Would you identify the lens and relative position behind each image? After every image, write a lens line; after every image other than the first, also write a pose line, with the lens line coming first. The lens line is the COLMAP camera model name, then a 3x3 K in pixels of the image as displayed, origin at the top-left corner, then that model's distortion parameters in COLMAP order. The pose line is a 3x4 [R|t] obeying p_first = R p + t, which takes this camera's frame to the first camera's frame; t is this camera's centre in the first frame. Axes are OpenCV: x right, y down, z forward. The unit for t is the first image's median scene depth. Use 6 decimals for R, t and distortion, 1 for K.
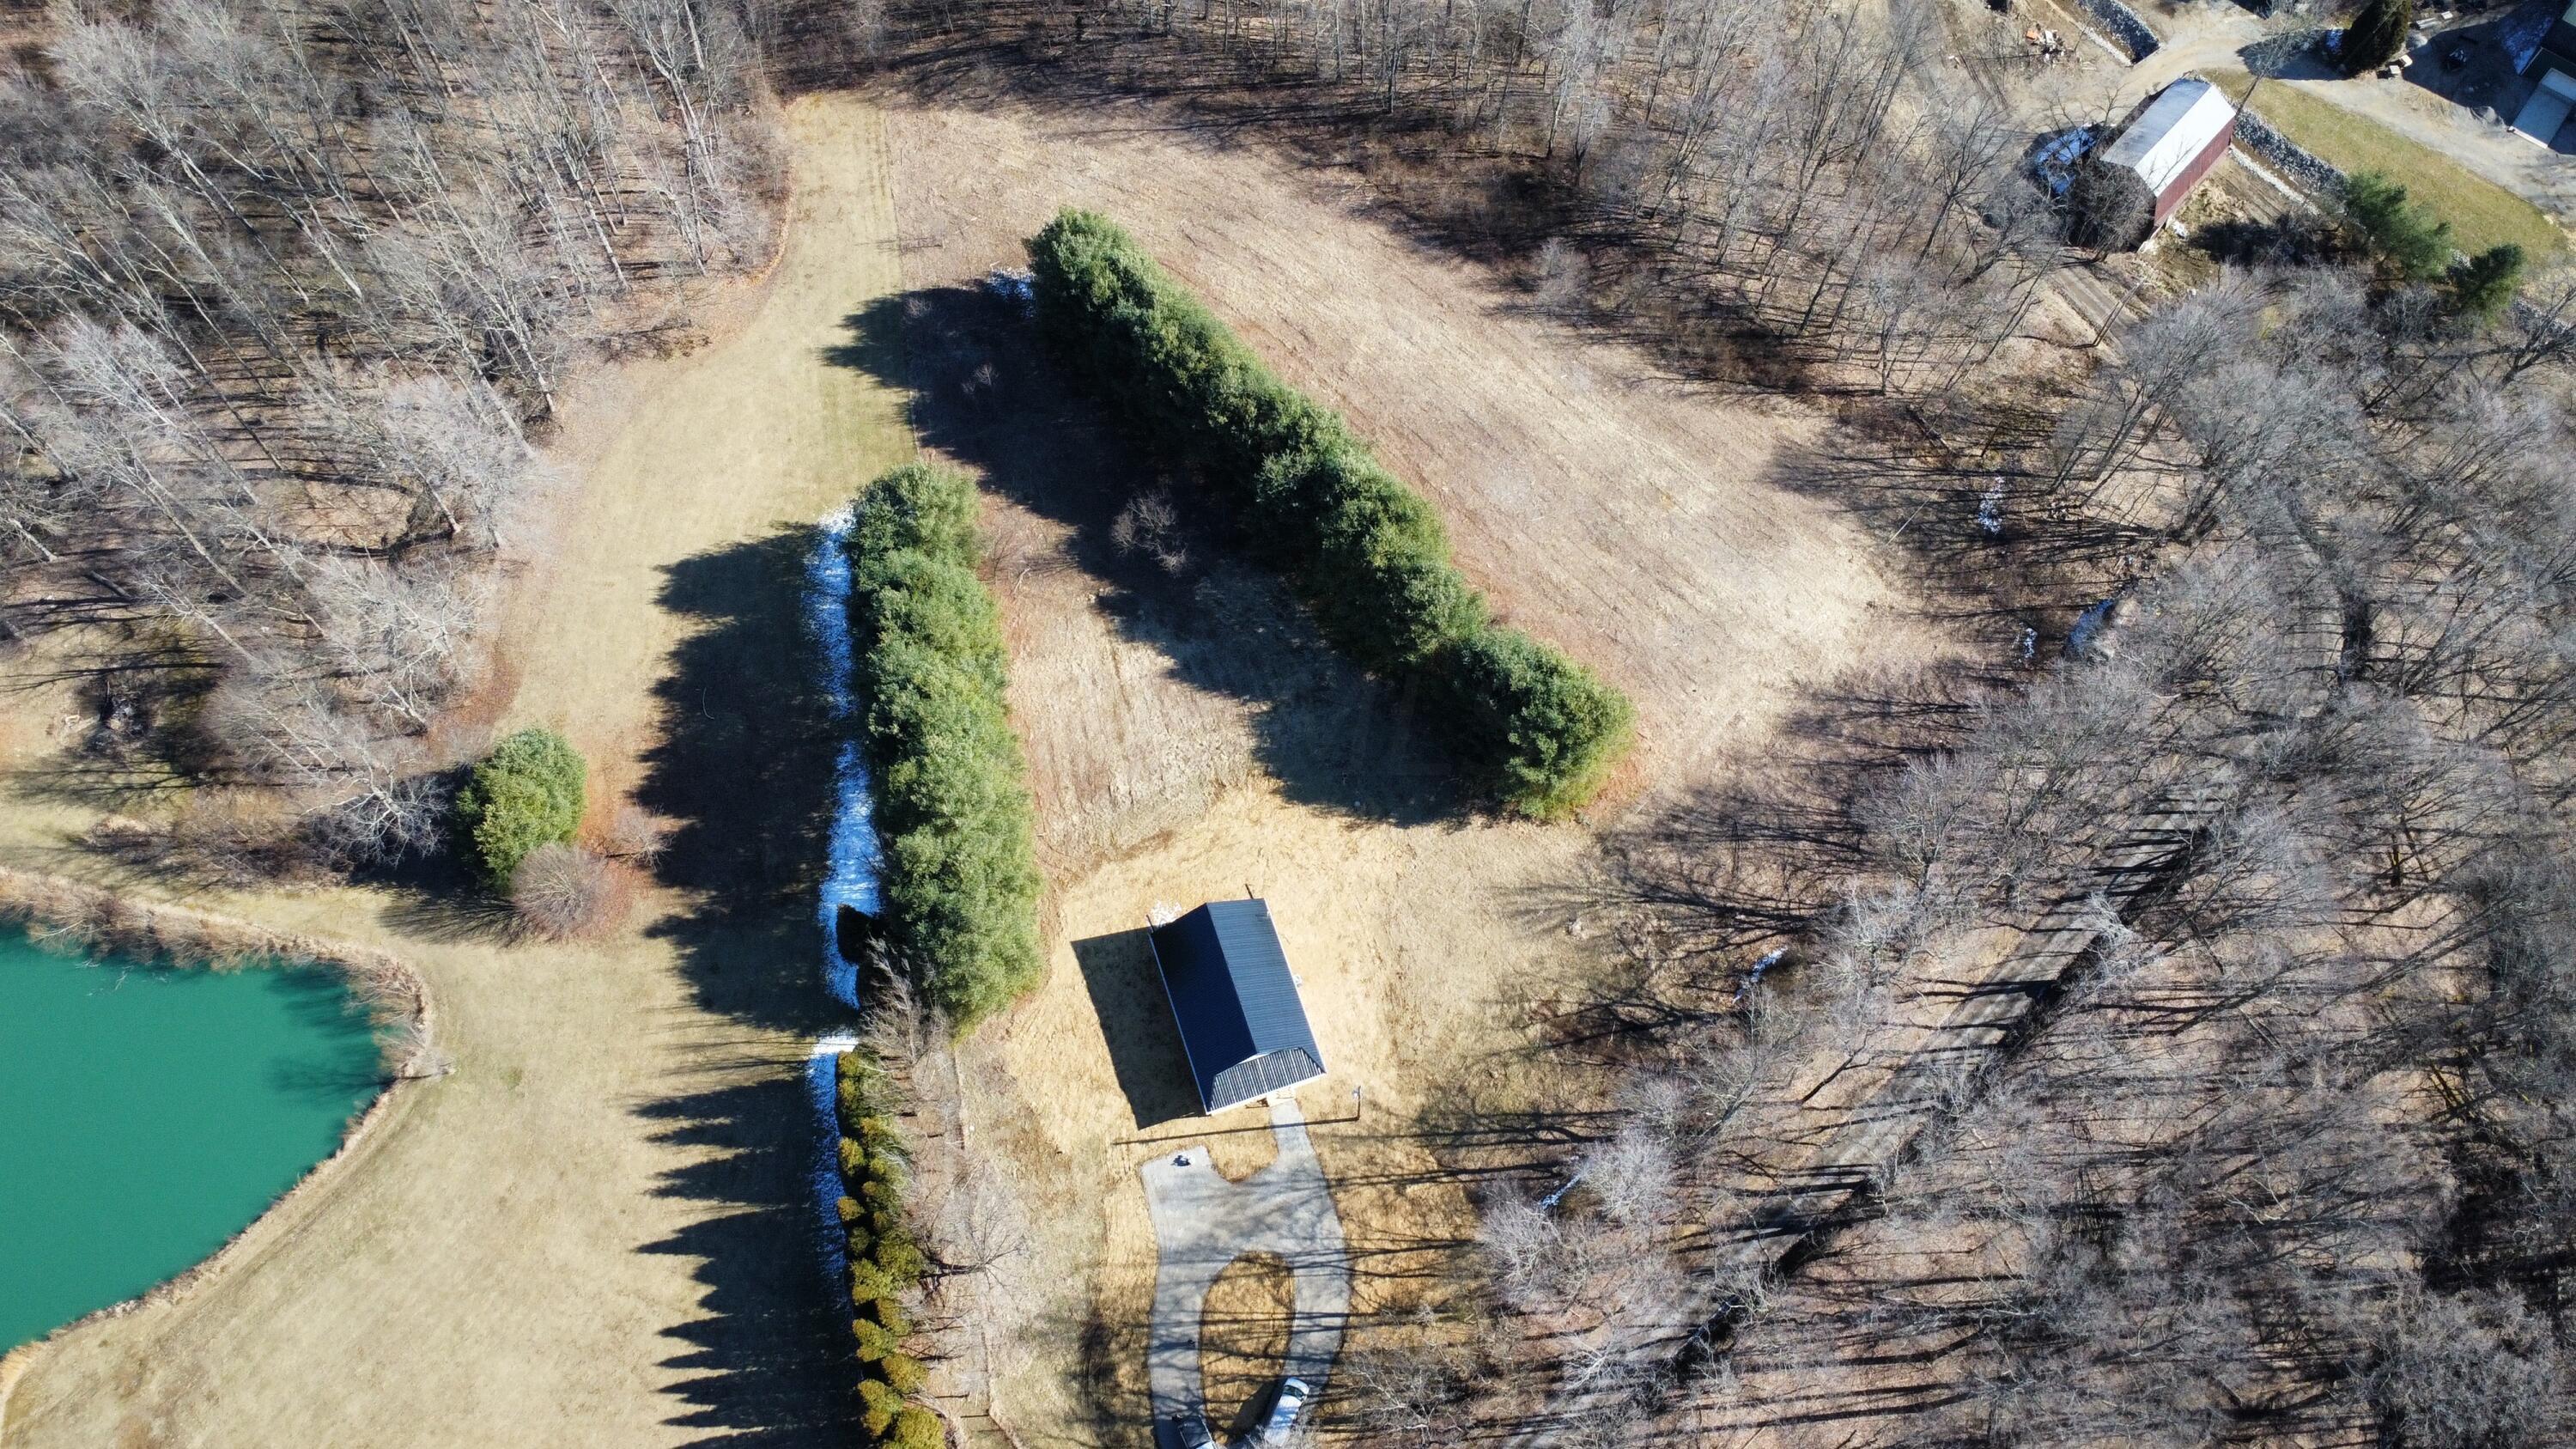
lens RADIAL K [[1923.3, 0, 1306.9], [0, 1923.3, 733.3], [0, 0, 1]] dist [0.005302, -0.000748]
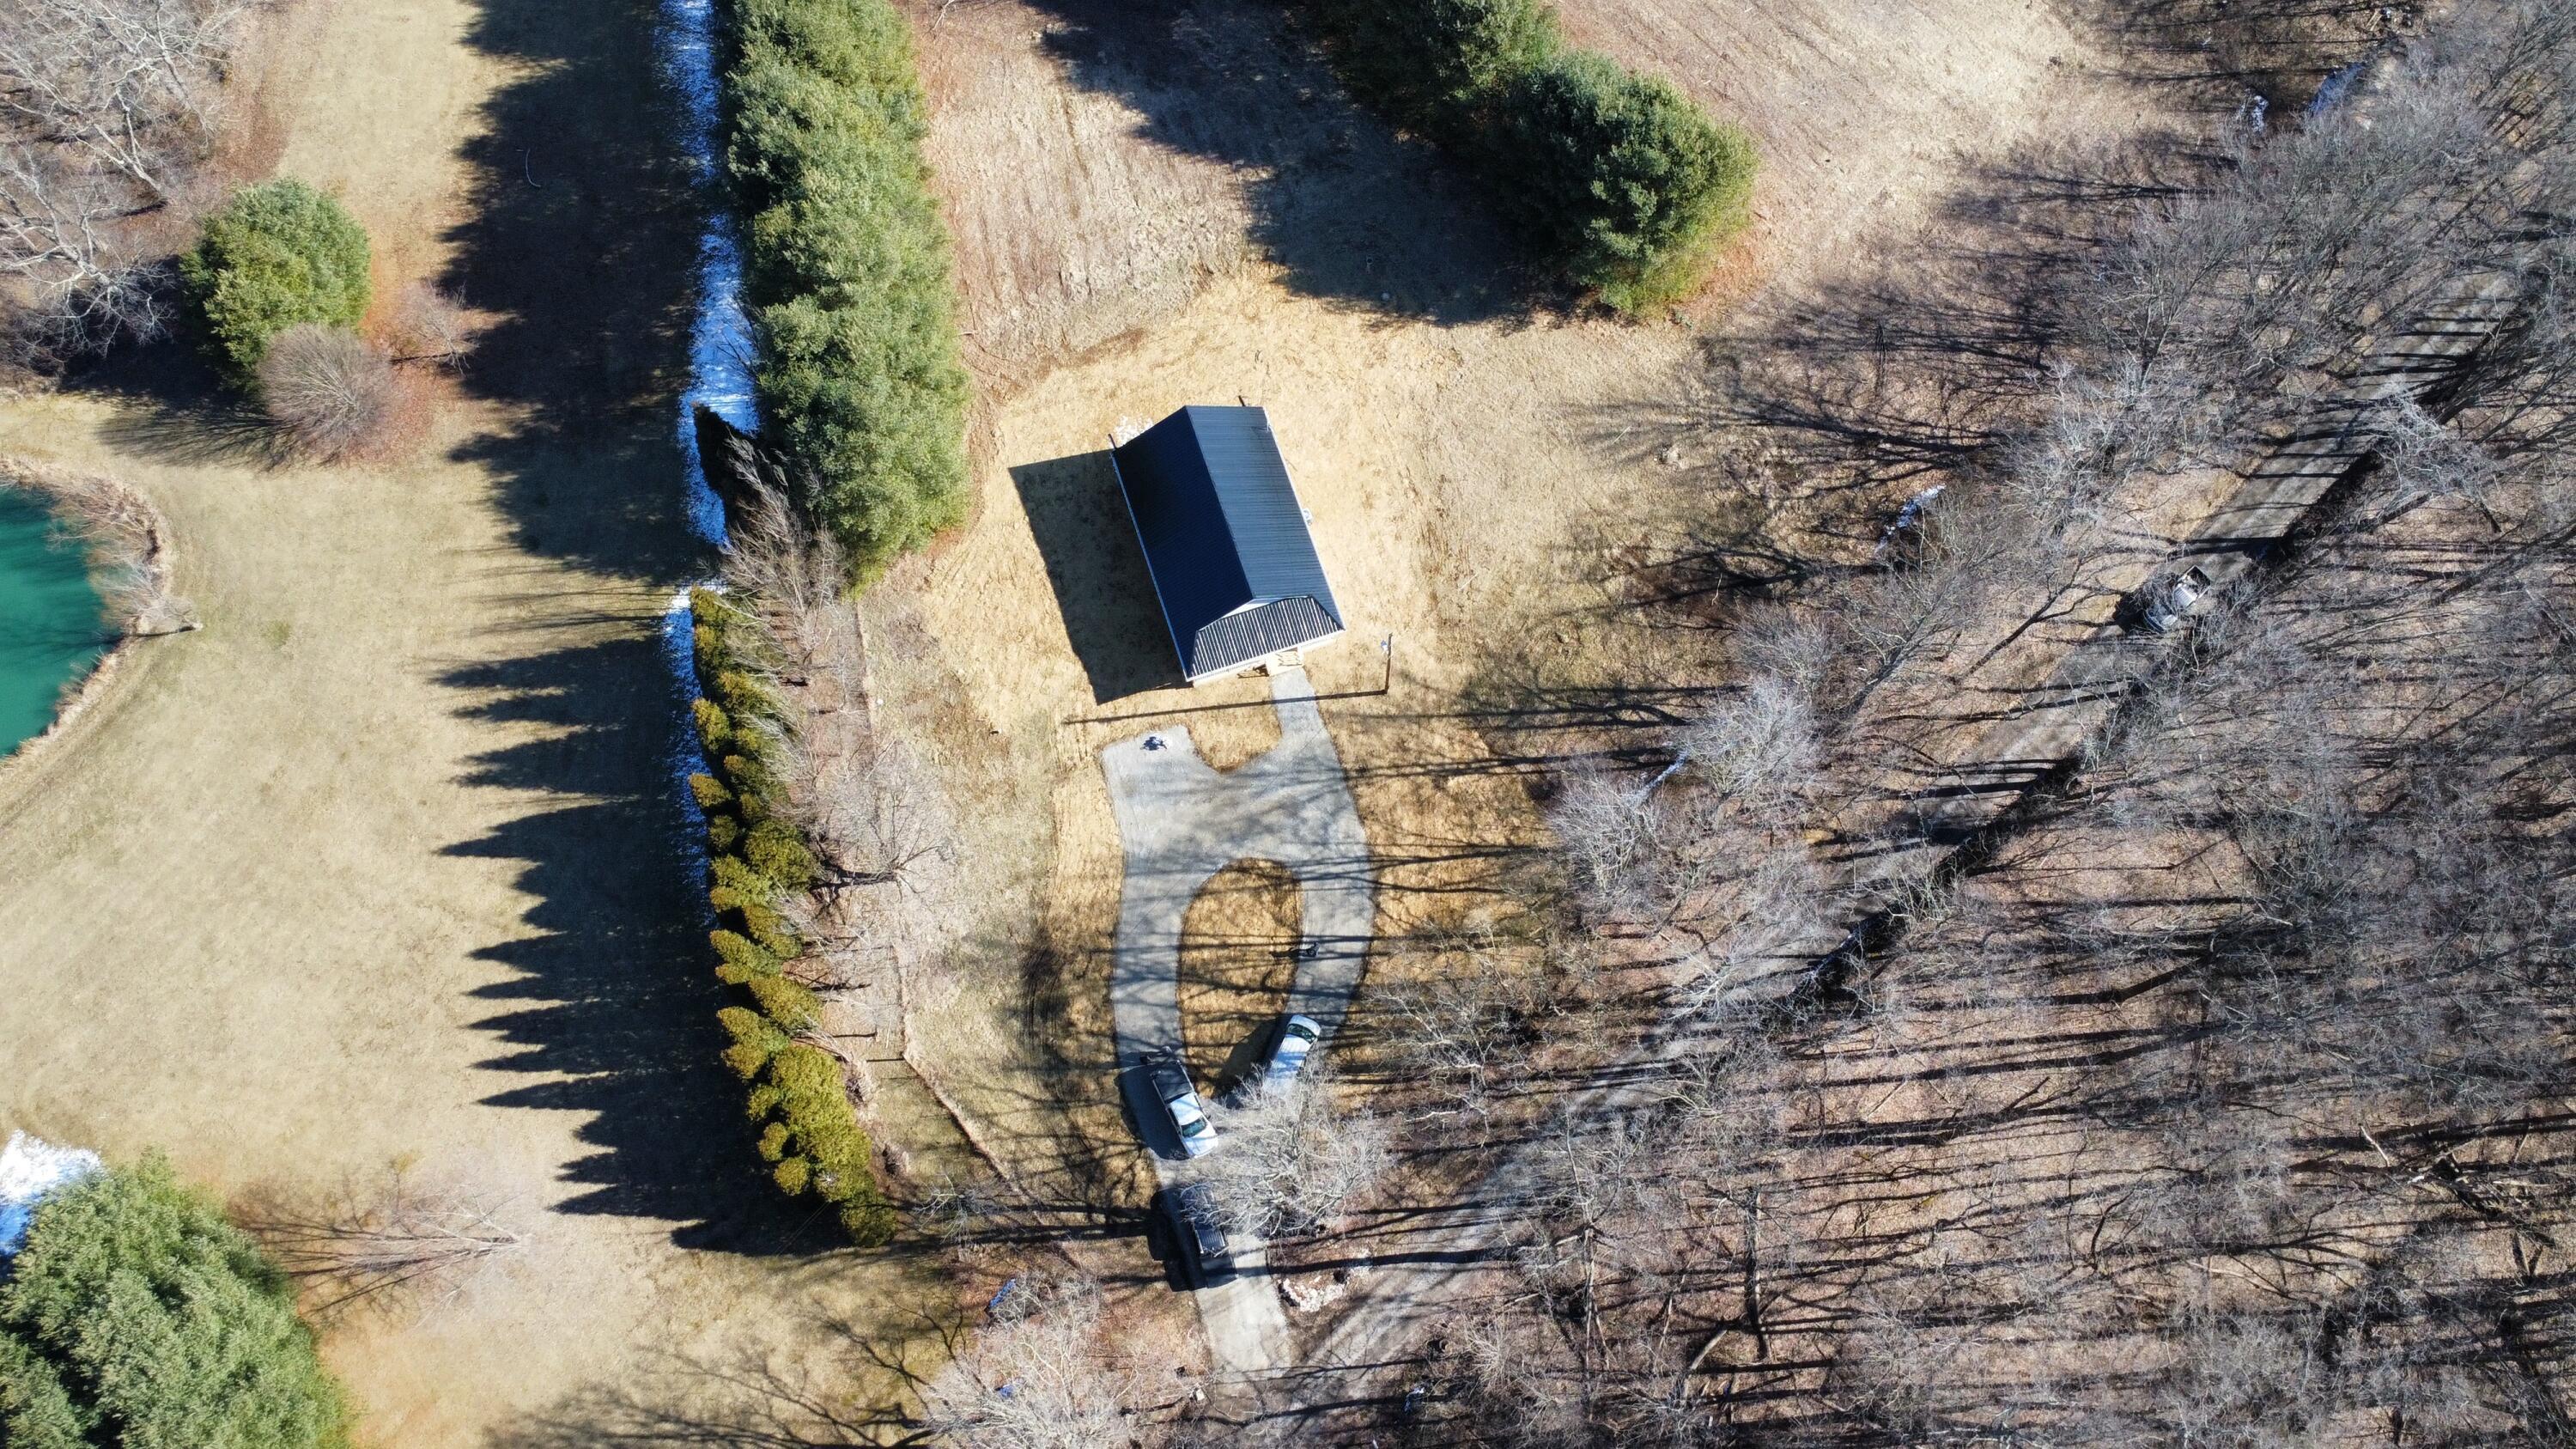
lens RADIAL K [[1925.5, 0, 1305.4], [0, 1925.5, 728.4], [0, 0, 1]] dist [0.004022, -0.000185]
pose [[0.999990, 0.004204, -0.001313, -0.003640], [-0.003990, 0.990971, 0.134017, 0.100692], [0.001864, -0.134010, 0.990978, 0.215636]]
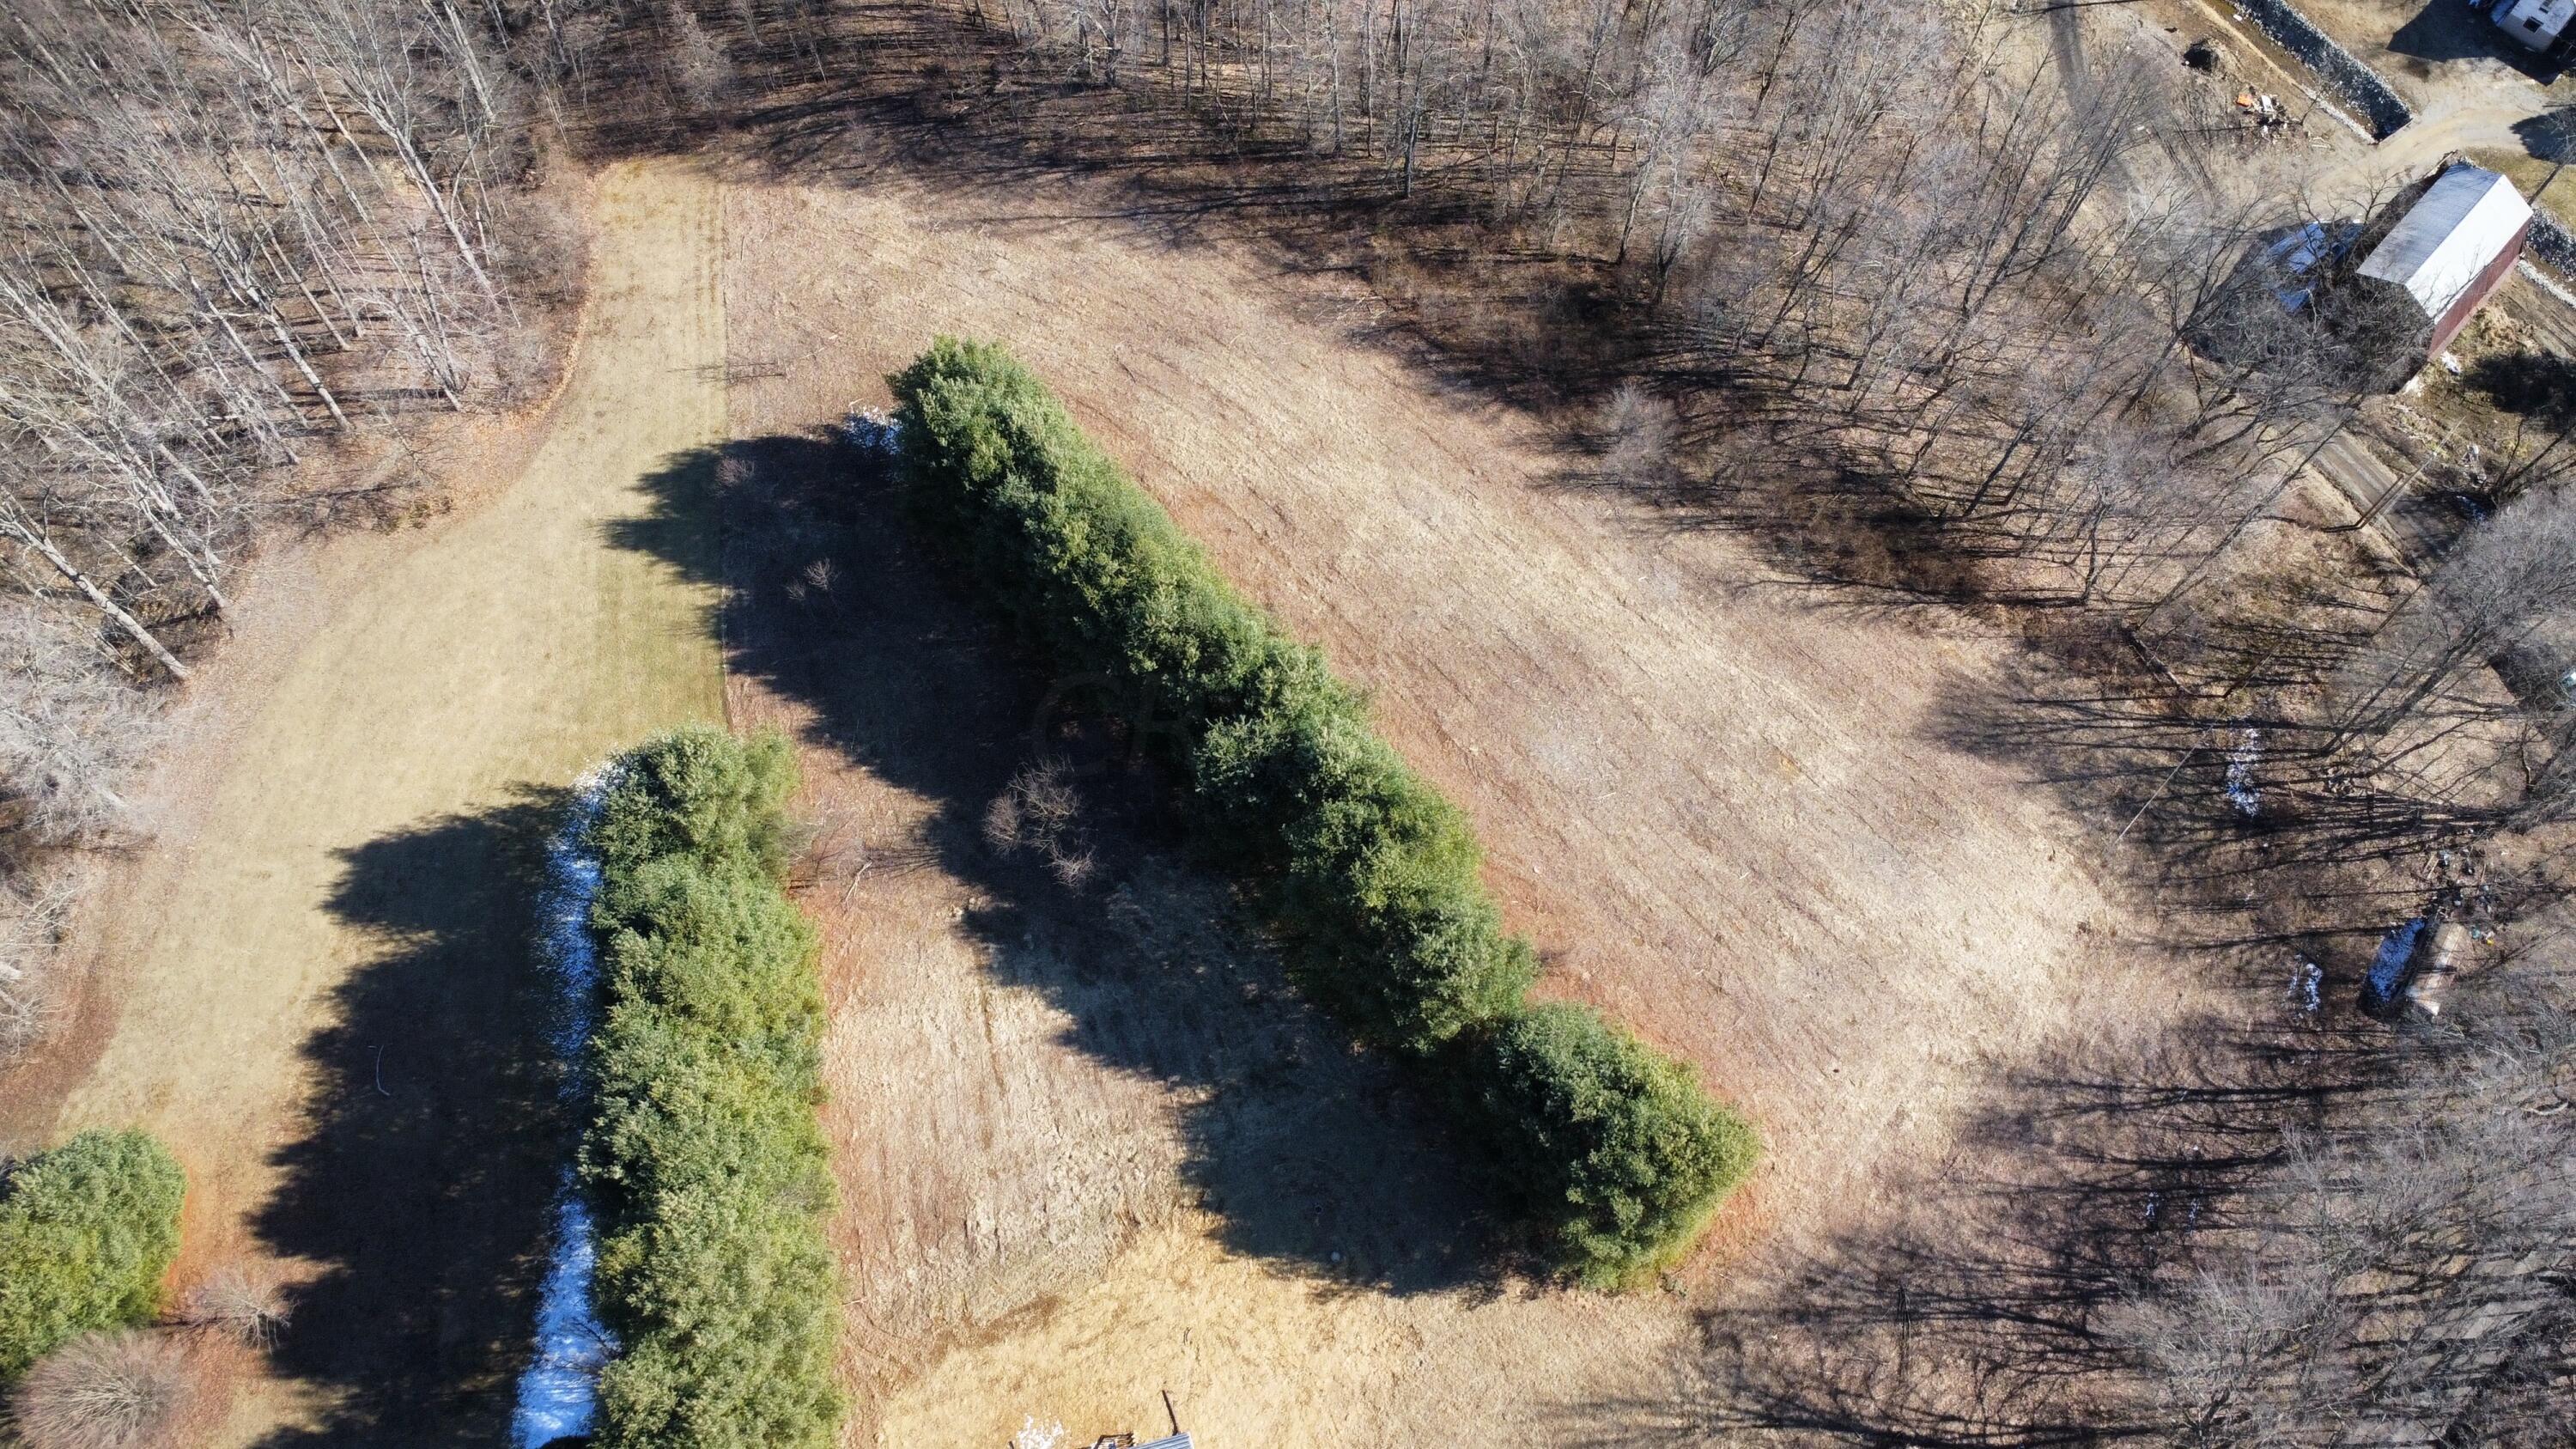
lens RADIAL K [[1925.5, 0, 1305.4], [0, 1925.5, 728.4], [0, 0, 1]] dist [0.004022, -0.000185]
pose [[0.999806, 0.018307, -0.007326, 0.016857], [-0.018390, 0.999767, -0.011329, -0.134205], [0.007116, 0.011462, 0.999909, 0.320702]]
